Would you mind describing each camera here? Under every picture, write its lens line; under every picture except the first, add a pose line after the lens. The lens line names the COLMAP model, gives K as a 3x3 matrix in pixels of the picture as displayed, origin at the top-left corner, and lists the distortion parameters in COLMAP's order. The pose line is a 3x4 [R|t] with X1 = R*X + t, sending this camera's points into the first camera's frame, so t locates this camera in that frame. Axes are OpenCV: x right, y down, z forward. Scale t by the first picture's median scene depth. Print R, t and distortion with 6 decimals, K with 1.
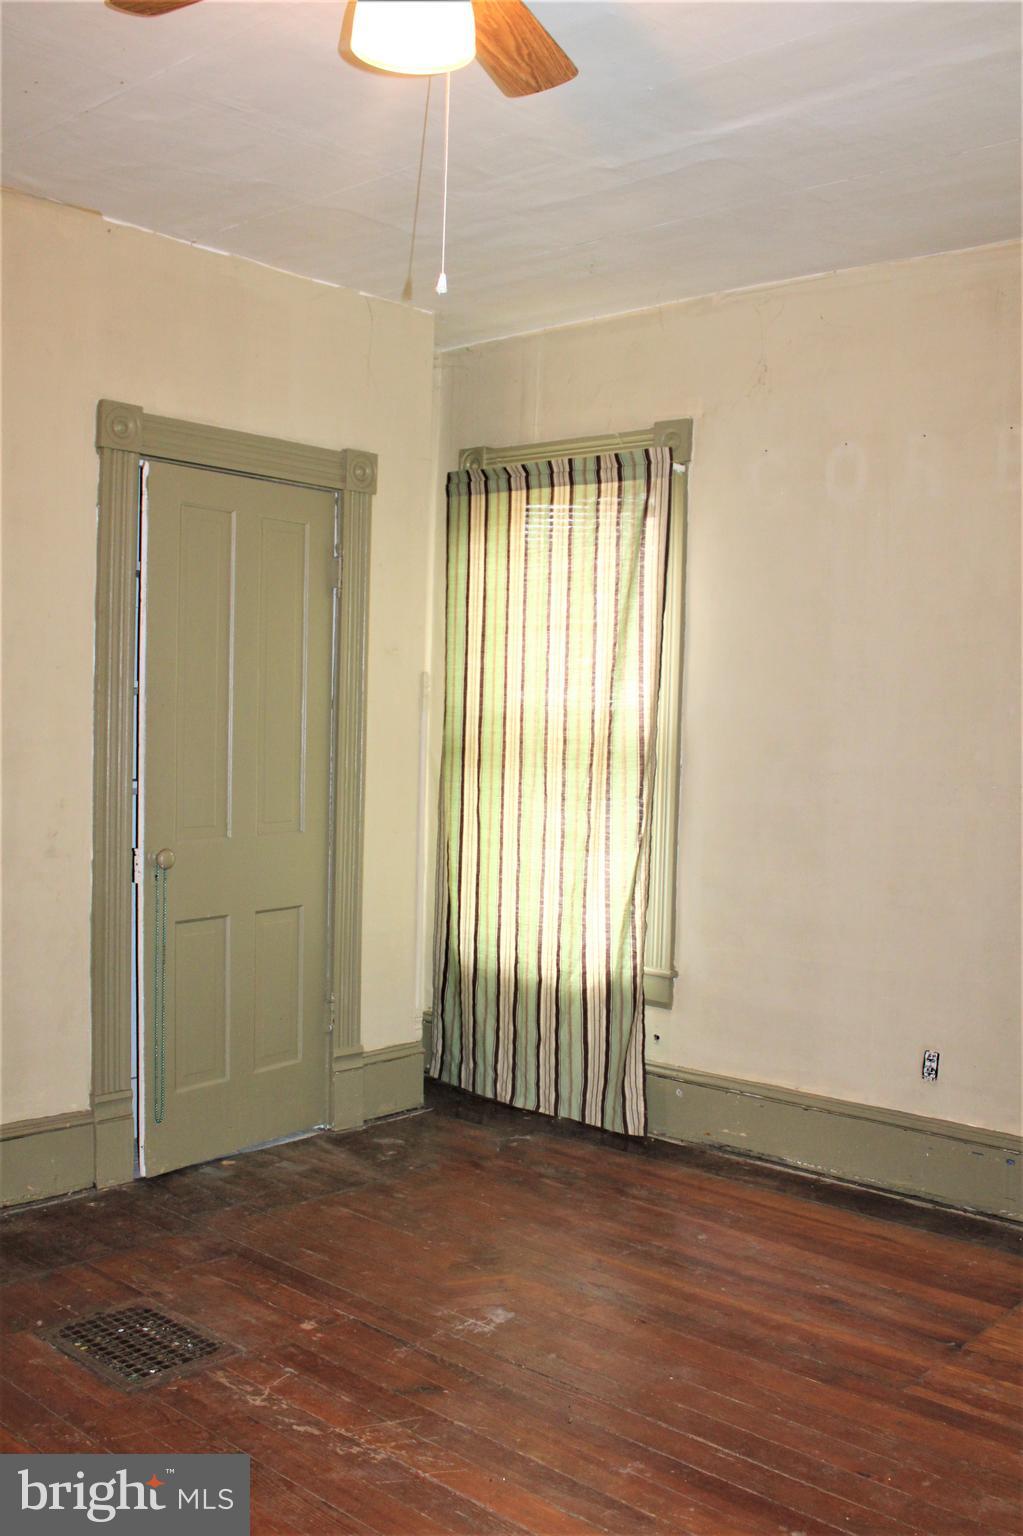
lens RADIAL K [[1667.4, 0, 515.2], [0, 1667.4, 722.9], [0, 0, 1]] dist [-0.160952, 0.342306]
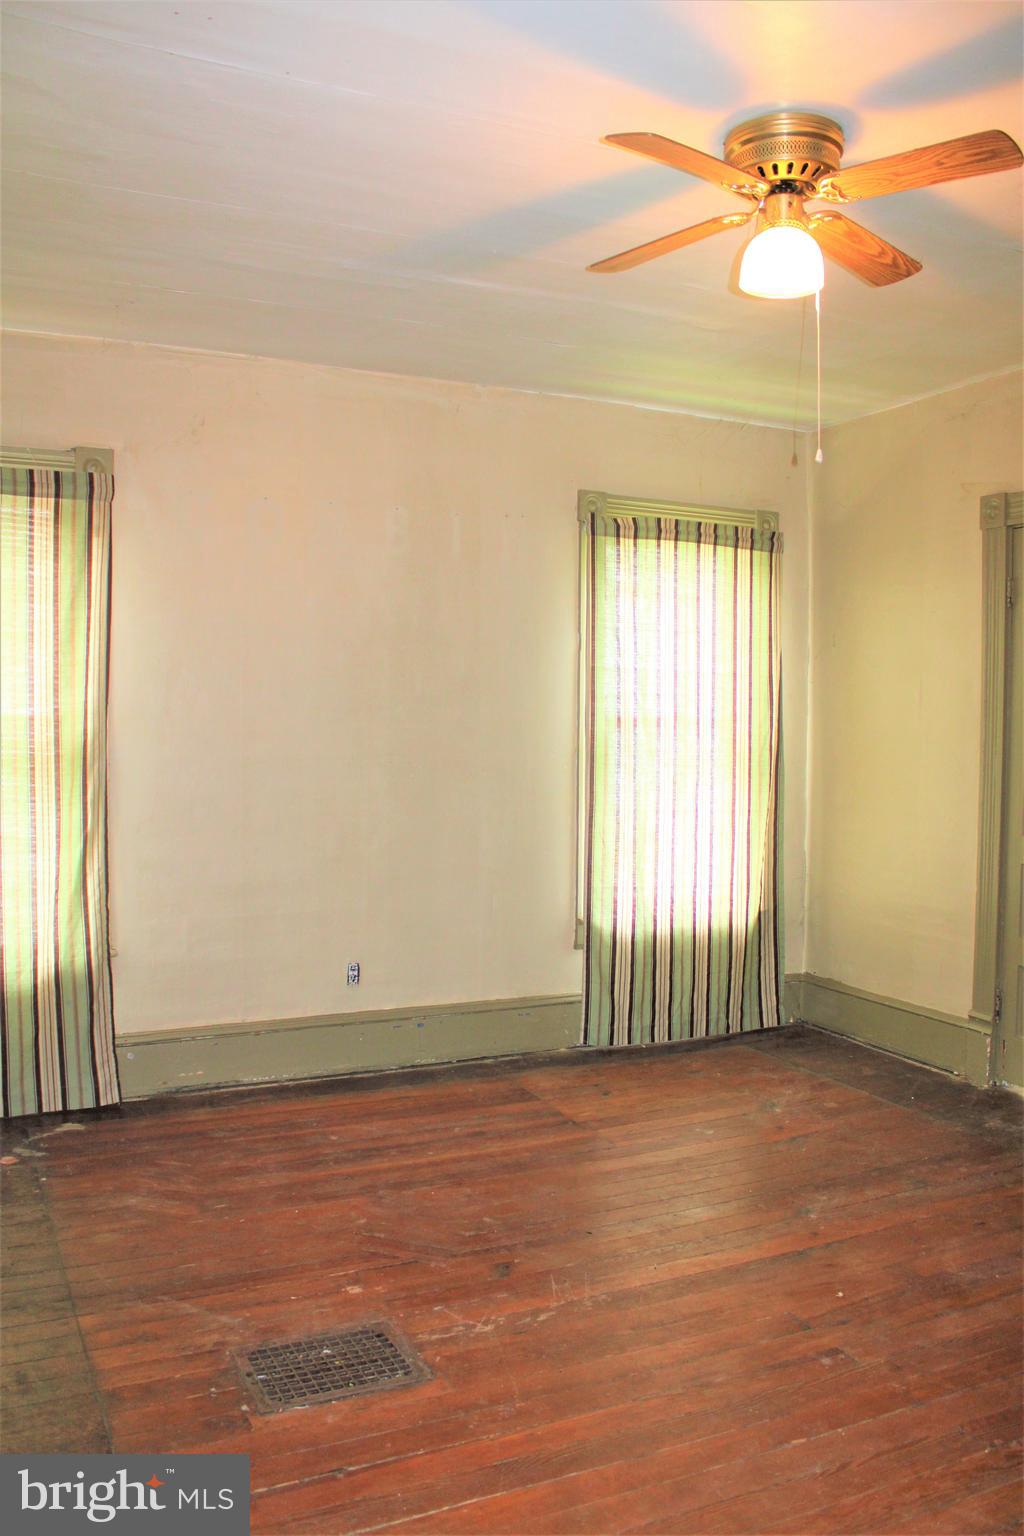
lens RADIAL K [[1360.5, 0, 512.0], [0, 1360.5, 768.0], [0, 0, 1]] dist [-0.145923, 0.142492]
pose [[0.340493, -0.050425, 0.938894, -0.717308], [0.026251, 0.998681, 0.044116, -0.004669], [-0.939880, 0.009626, 0.341368, 0.490103]]
